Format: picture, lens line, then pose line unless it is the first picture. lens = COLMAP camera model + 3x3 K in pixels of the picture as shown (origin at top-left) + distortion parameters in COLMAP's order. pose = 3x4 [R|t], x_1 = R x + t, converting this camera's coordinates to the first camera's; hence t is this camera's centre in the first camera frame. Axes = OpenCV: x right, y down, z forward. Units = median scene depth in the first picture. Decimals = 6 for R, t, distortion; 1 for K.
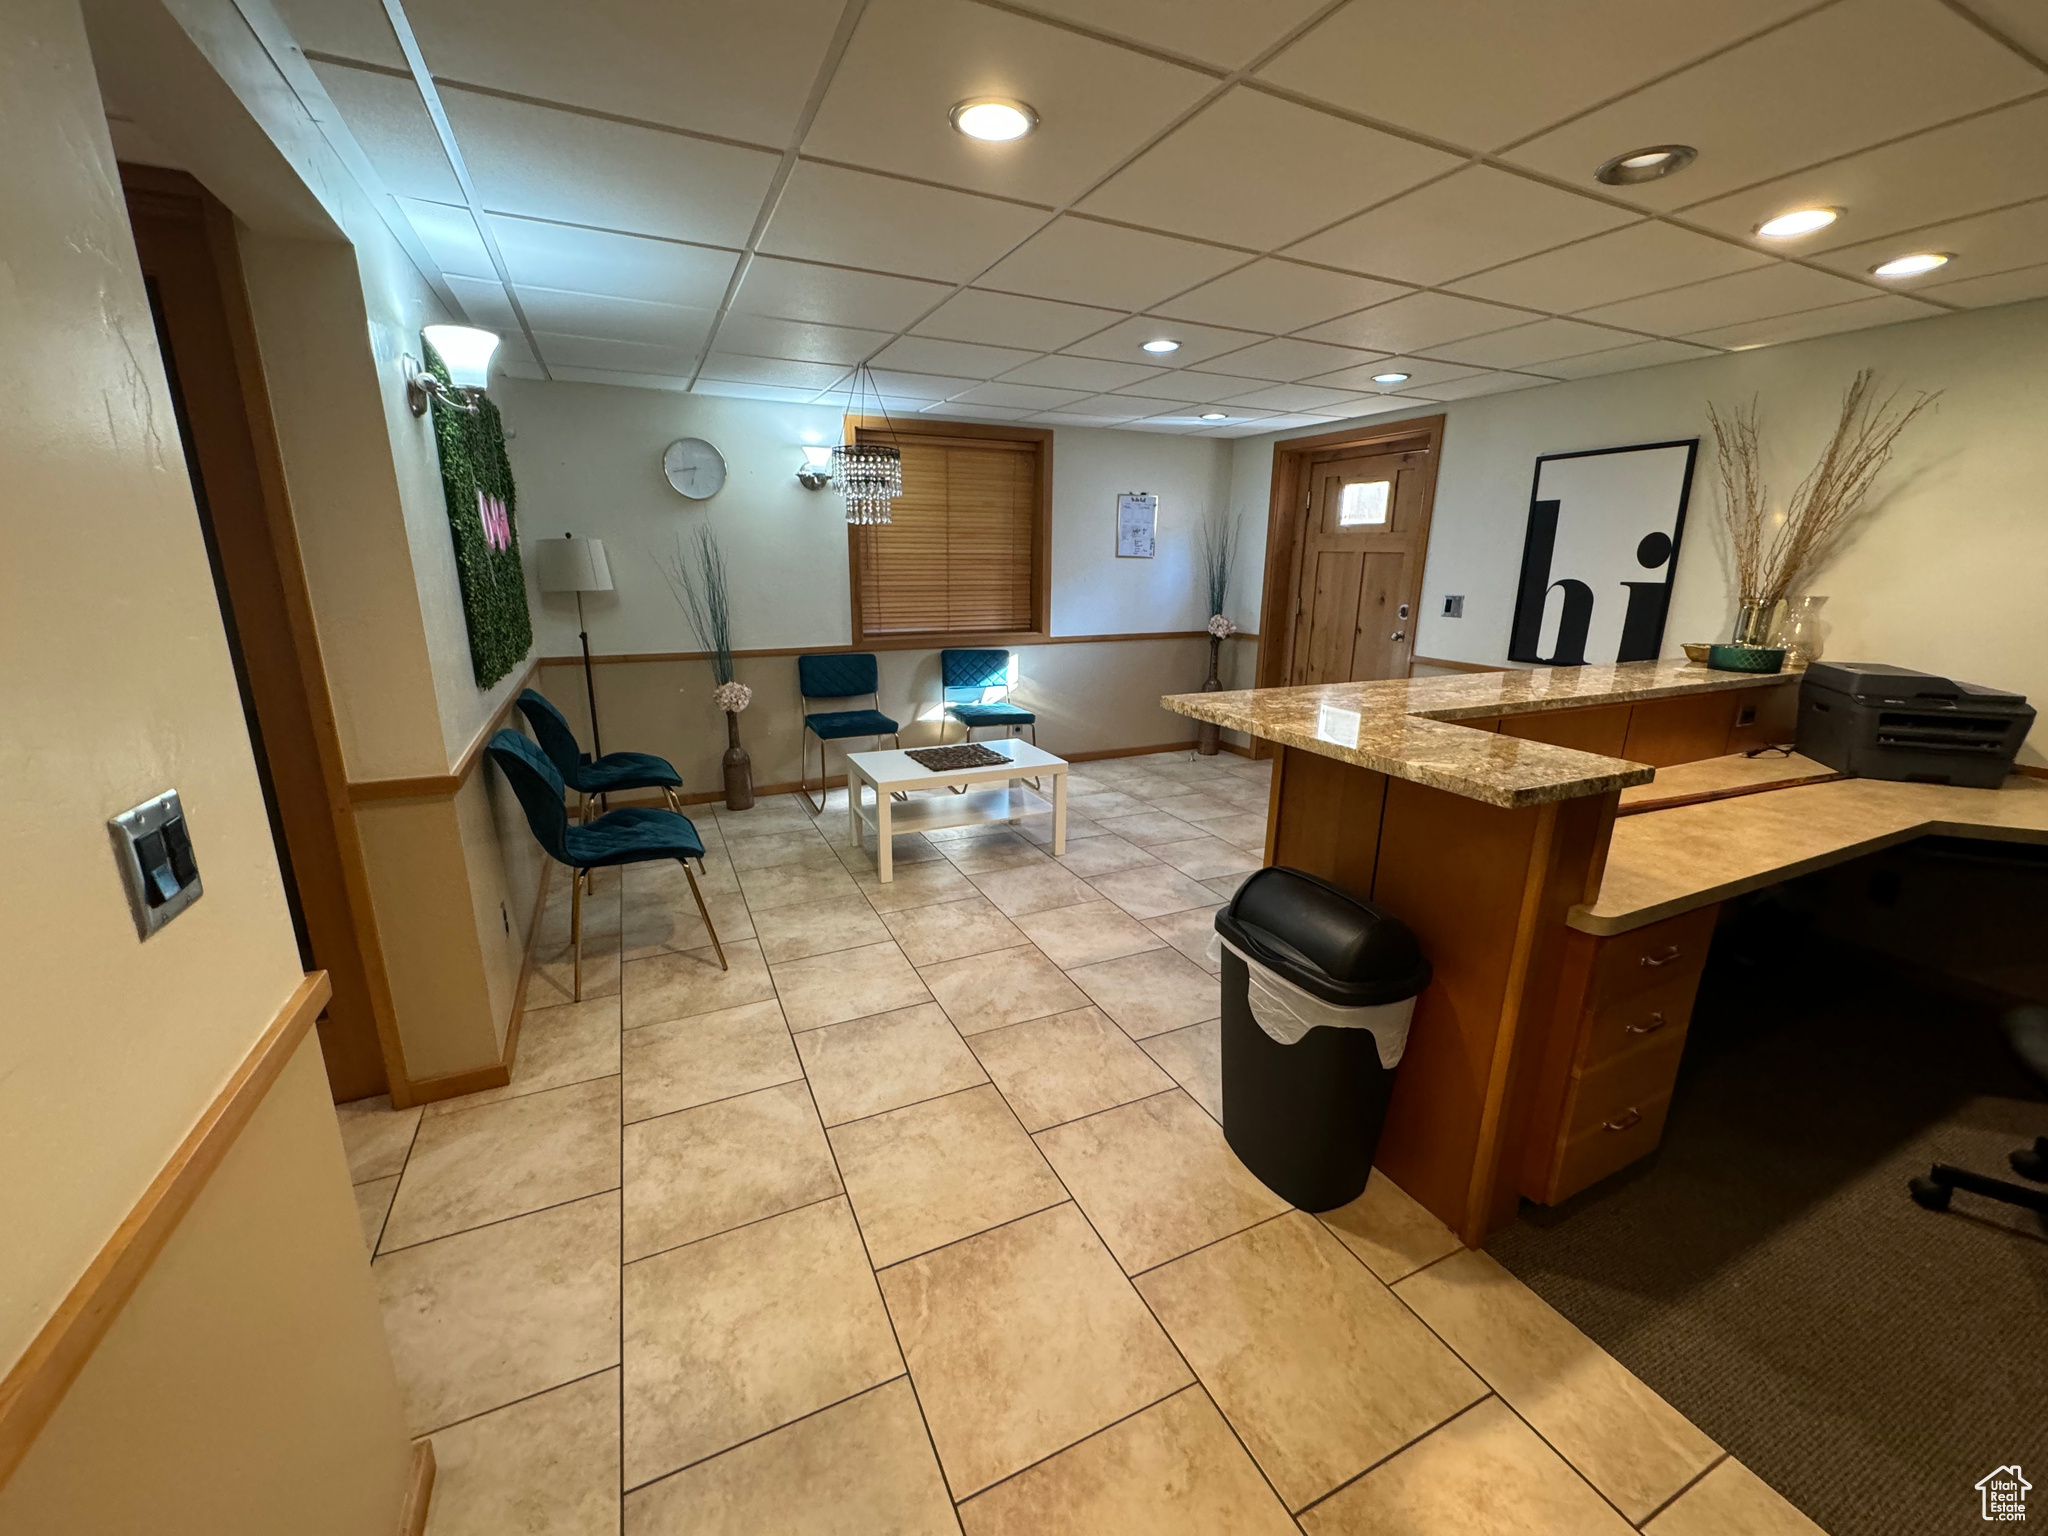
lens RADIAL K [[816.5, 0, 1025.8], [0, 816.5, 772.3], [0, 0, 1]] dist [0.001828, 0.000227]
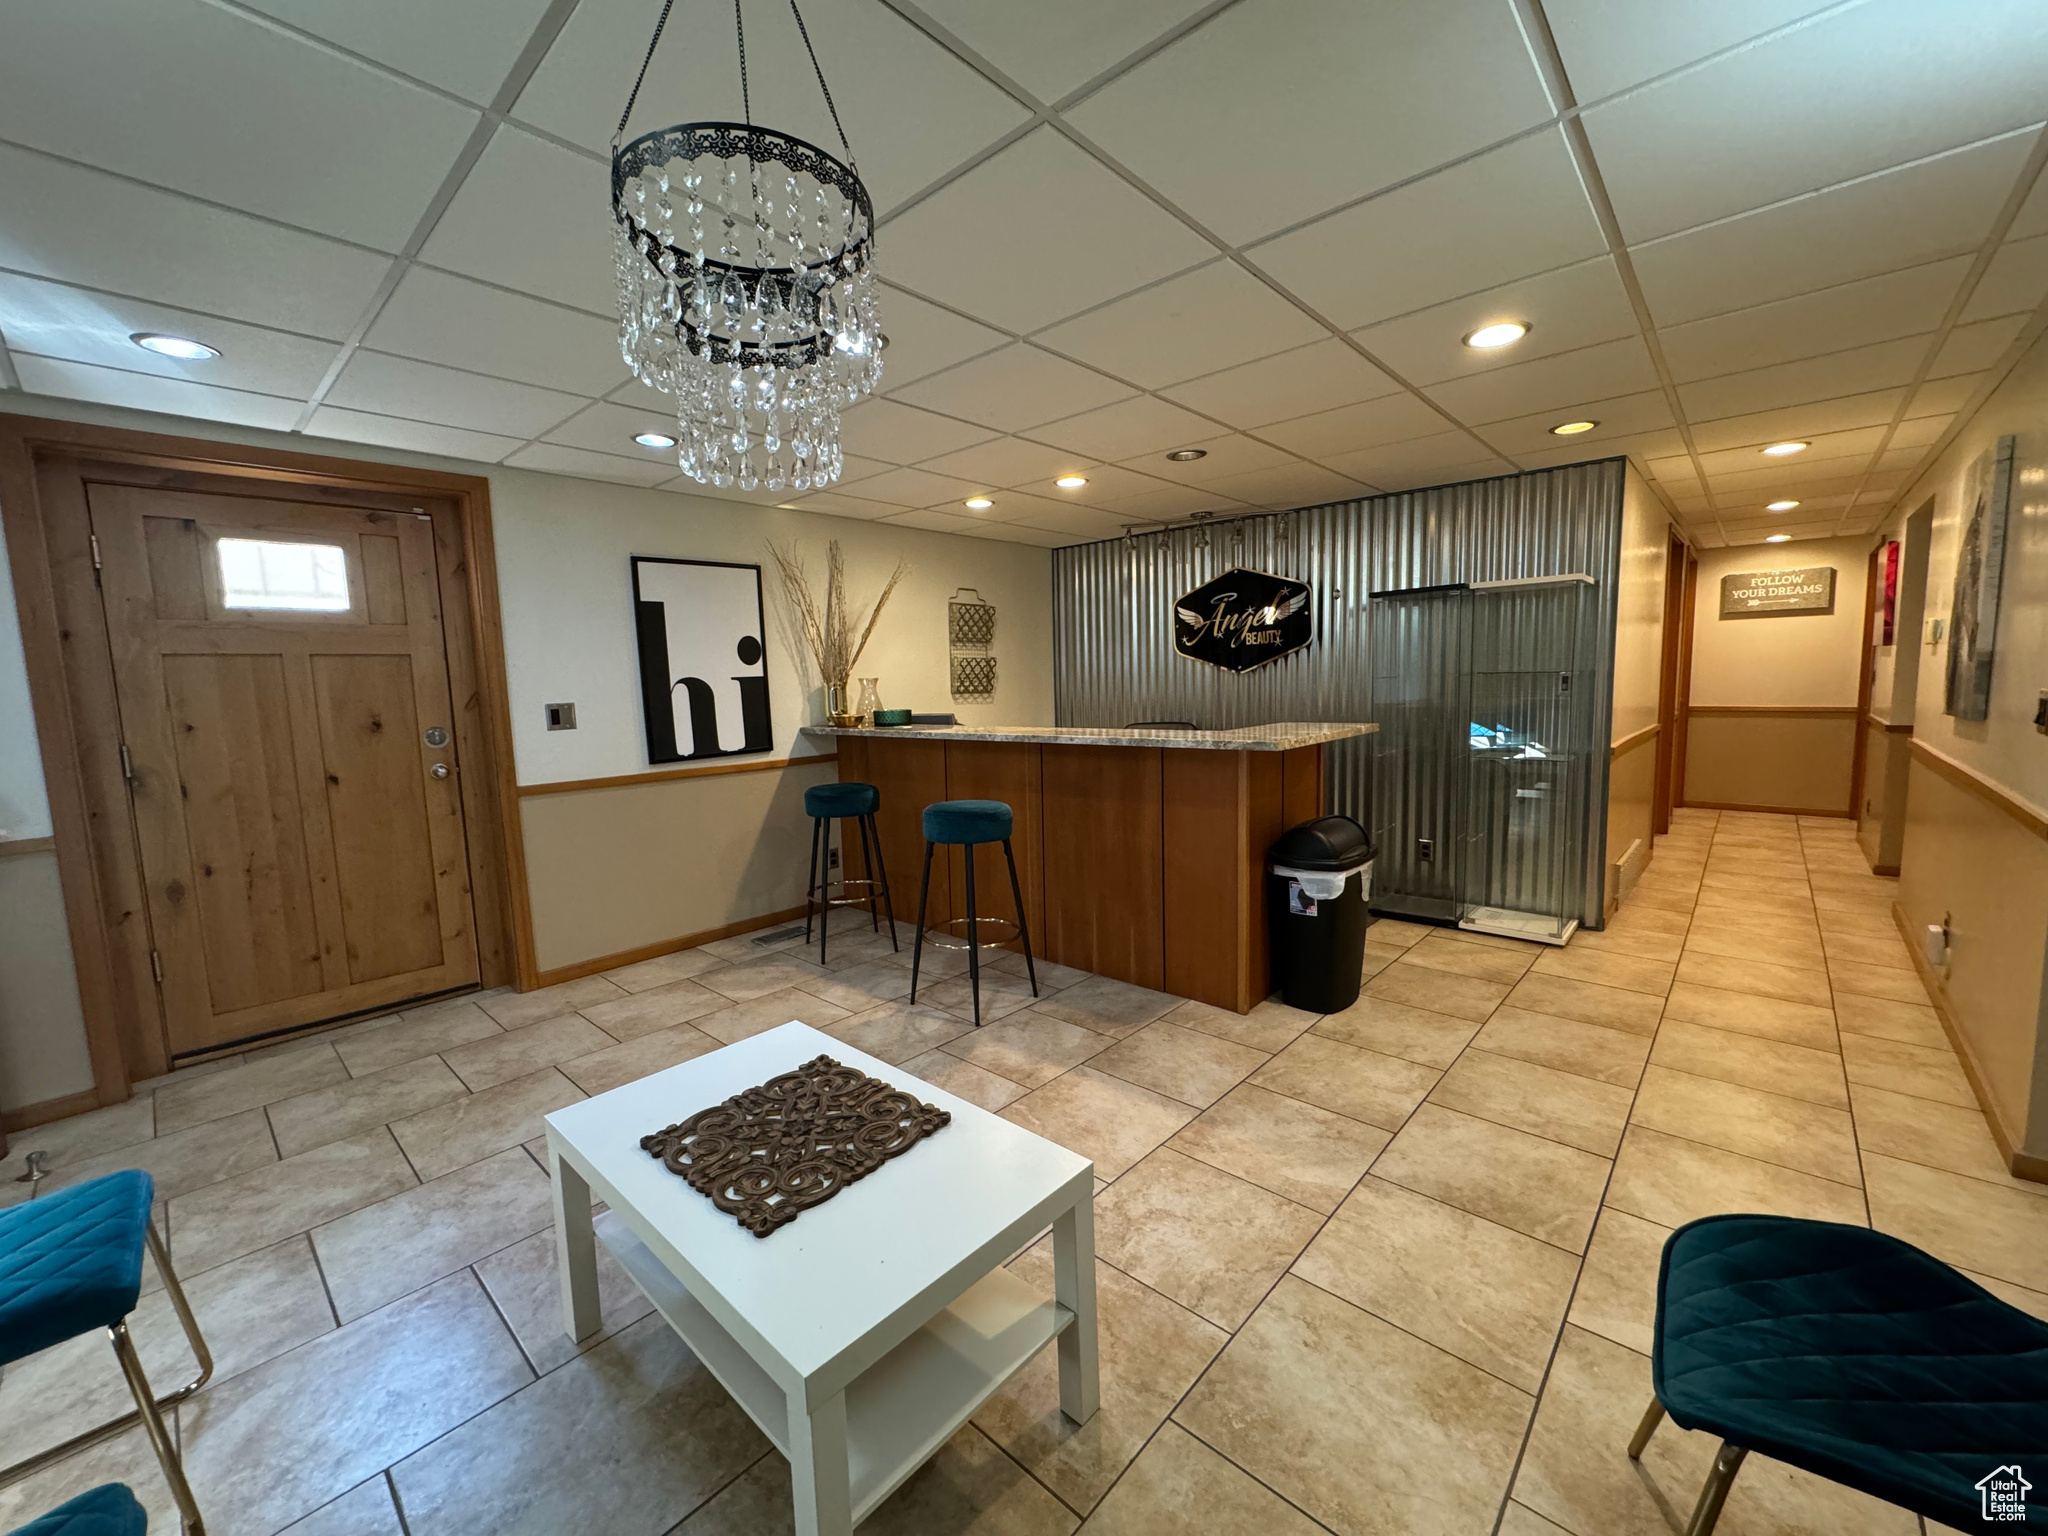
lens RADIAL K [[816.5, 0, 1024.1], [0, 816.5, 759.5], [0, 0, 1]] dist [0.001828, 0.000227]
pose [[-0.374830, -0.095815, 0.922129, -0.564666], [0.265349, 0.941946, 0.205735, -0.286201], [-0.888308, 0.321802, -0.327646, 1.197392]]
